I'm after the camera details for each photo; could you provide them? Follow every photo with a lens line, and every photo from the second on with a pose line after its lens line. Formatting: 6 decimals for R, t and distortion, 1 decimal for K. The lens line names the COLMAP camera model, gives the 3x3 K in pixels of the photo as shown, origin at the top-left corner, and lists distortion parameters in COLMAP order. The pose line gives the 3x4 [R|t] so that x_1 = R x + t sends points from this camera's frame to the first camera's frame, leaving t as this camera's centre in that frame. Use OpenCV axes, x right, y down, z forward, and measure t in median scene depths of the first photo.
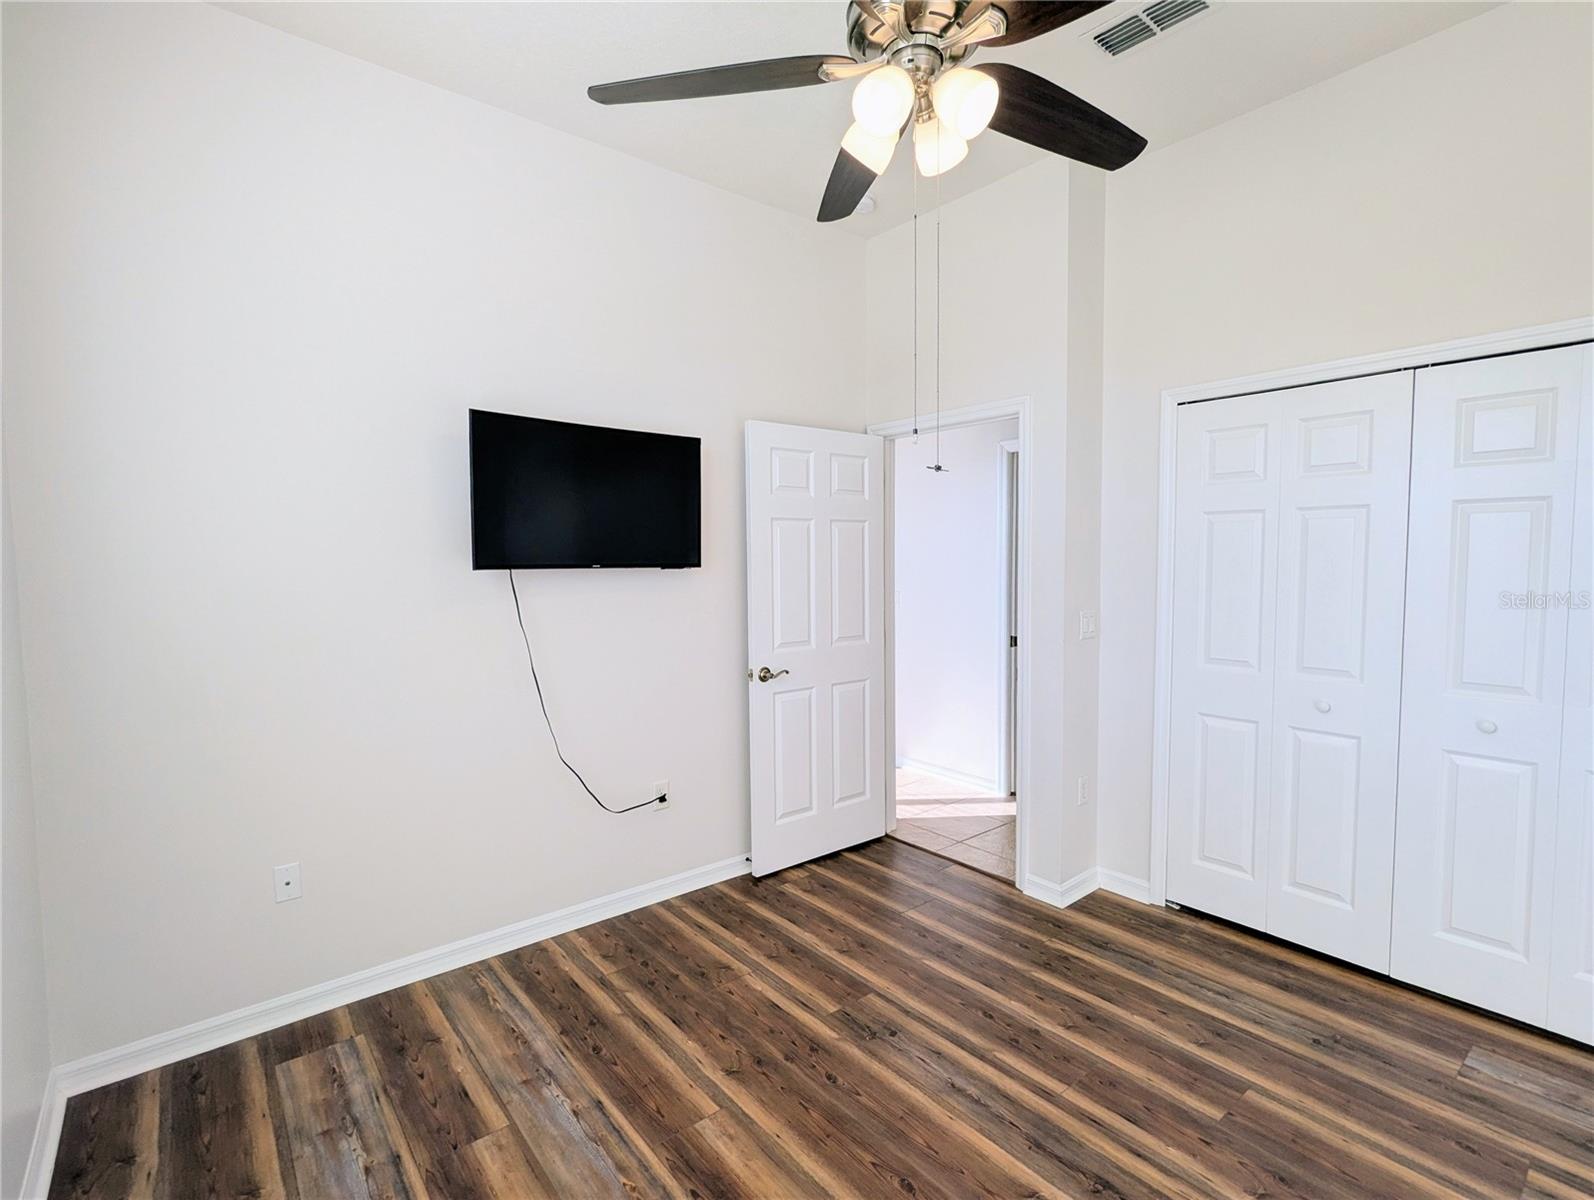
lens RADIAL K [[762.2, 0, 792.4], [0, 762.2, 597.3], [0, 0, 1]] dist [0.001702, 0.002168]
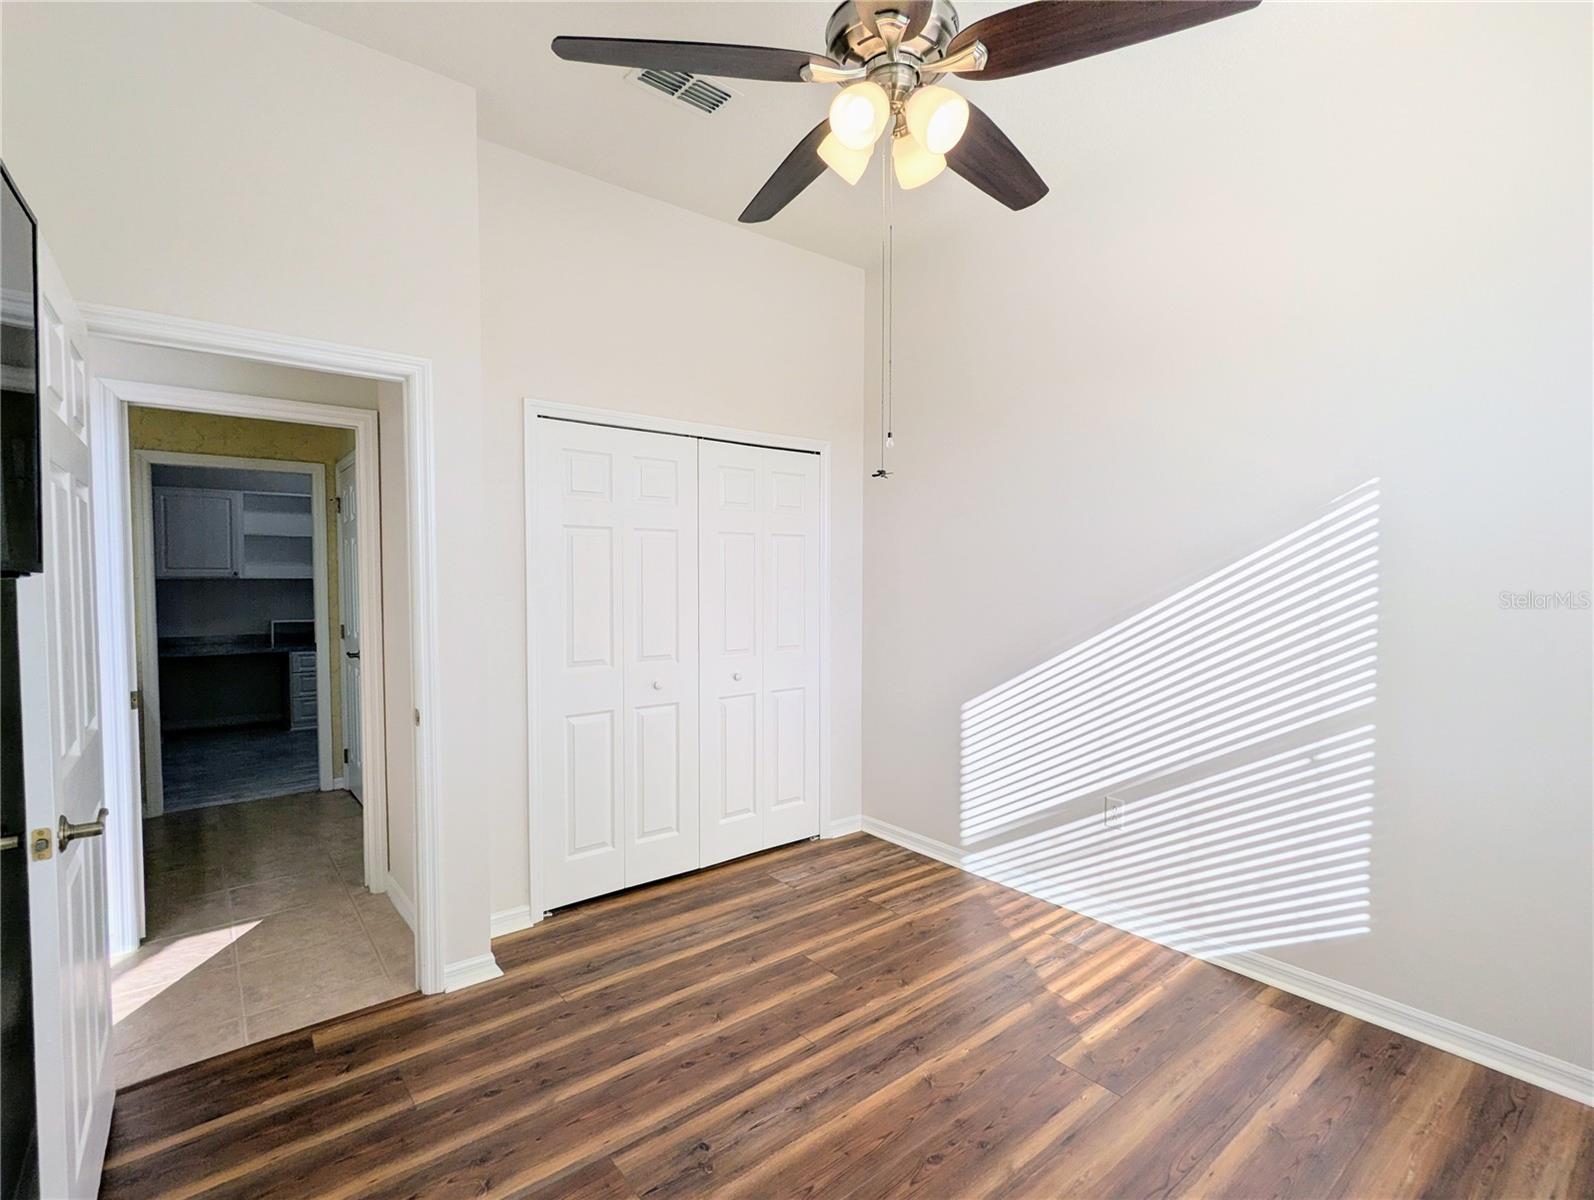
lens RADIAL K [[762.2, 0, 802.9], [0, 762.2, 598.5], [0, 0, 1]] dist [0.001702, 0.002168]
pose [[0.000686, -0.024887, 0.999690, -0.619877], [0.052136, 0.998332, 0.024817, -0.022519], [-0.998640, 0.052102, 0.001982, 0.805141]]
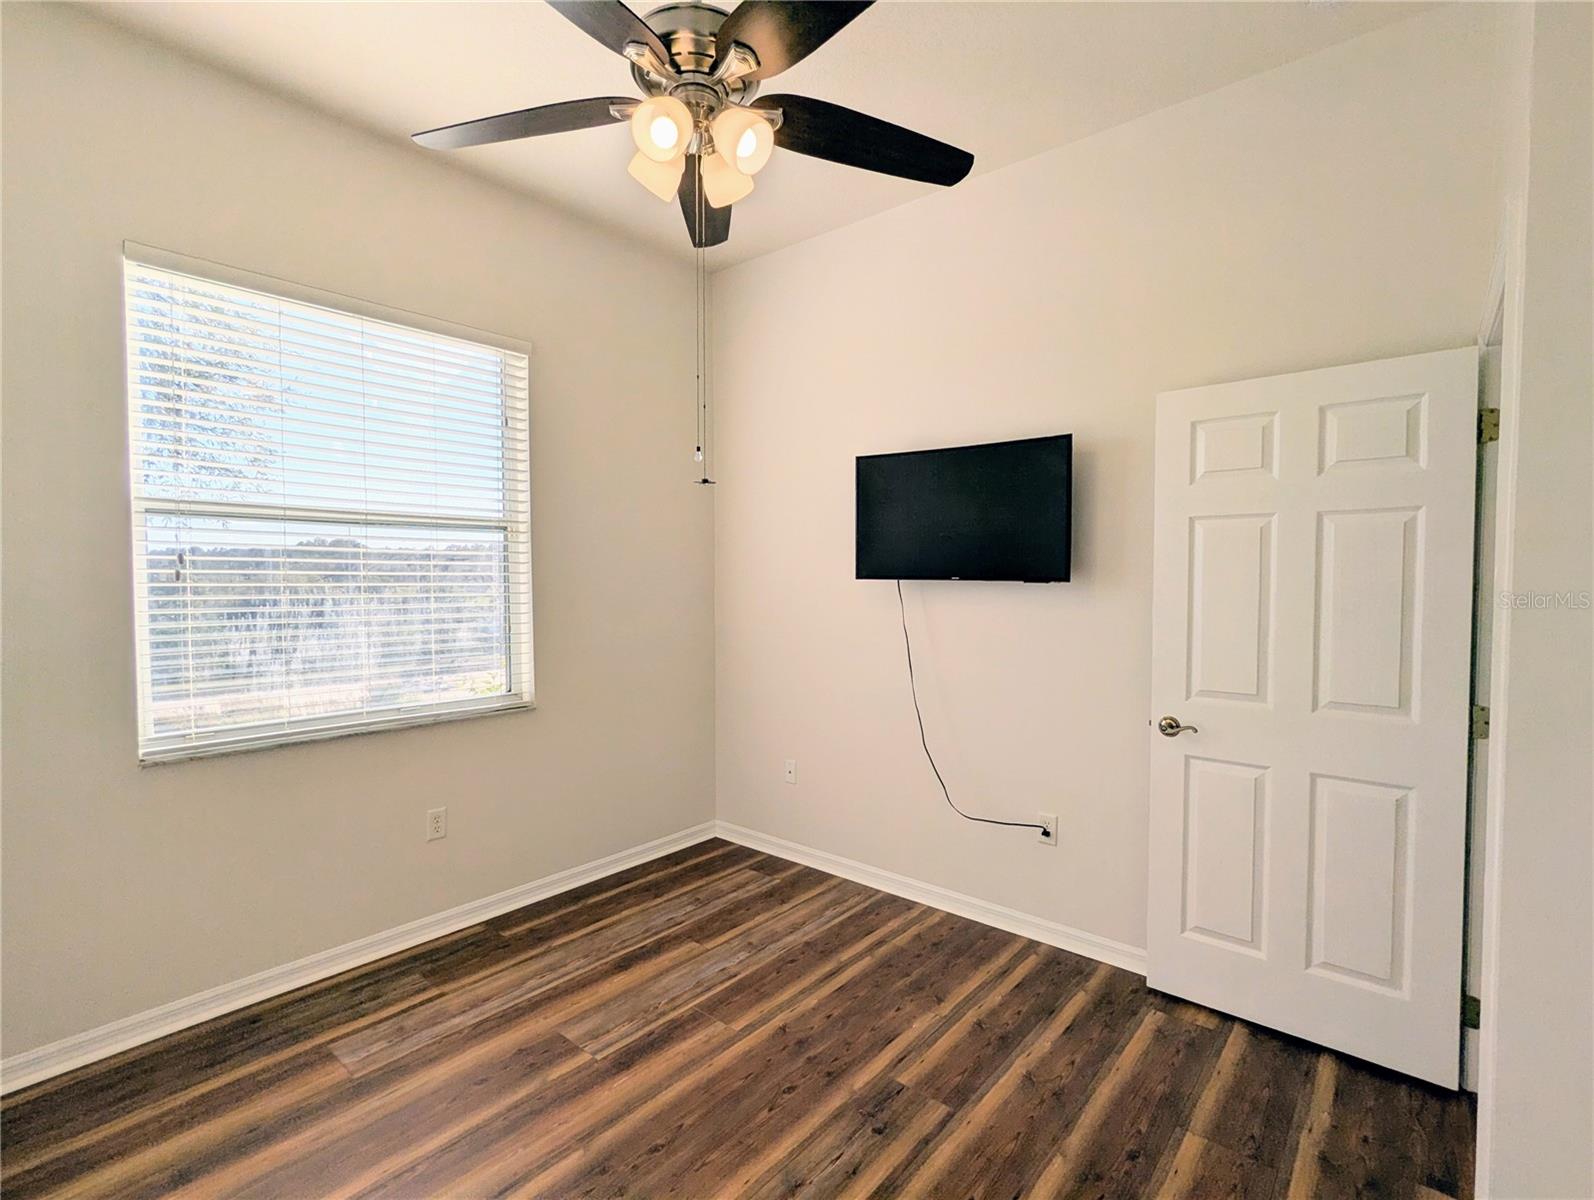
lens RADIAL K [[762.2, 0, 801.0], [0, 762.2, 599.9], [0, 0, 1]] dist [0.001702, 0.002168]
pose [[0.186290, 0.044030, -0.981508, 0.862574], [-0.053846, 0.997951, 0.034548, -0.040858], [0.981018, 0.046415, 0.188279, 0.679477]]
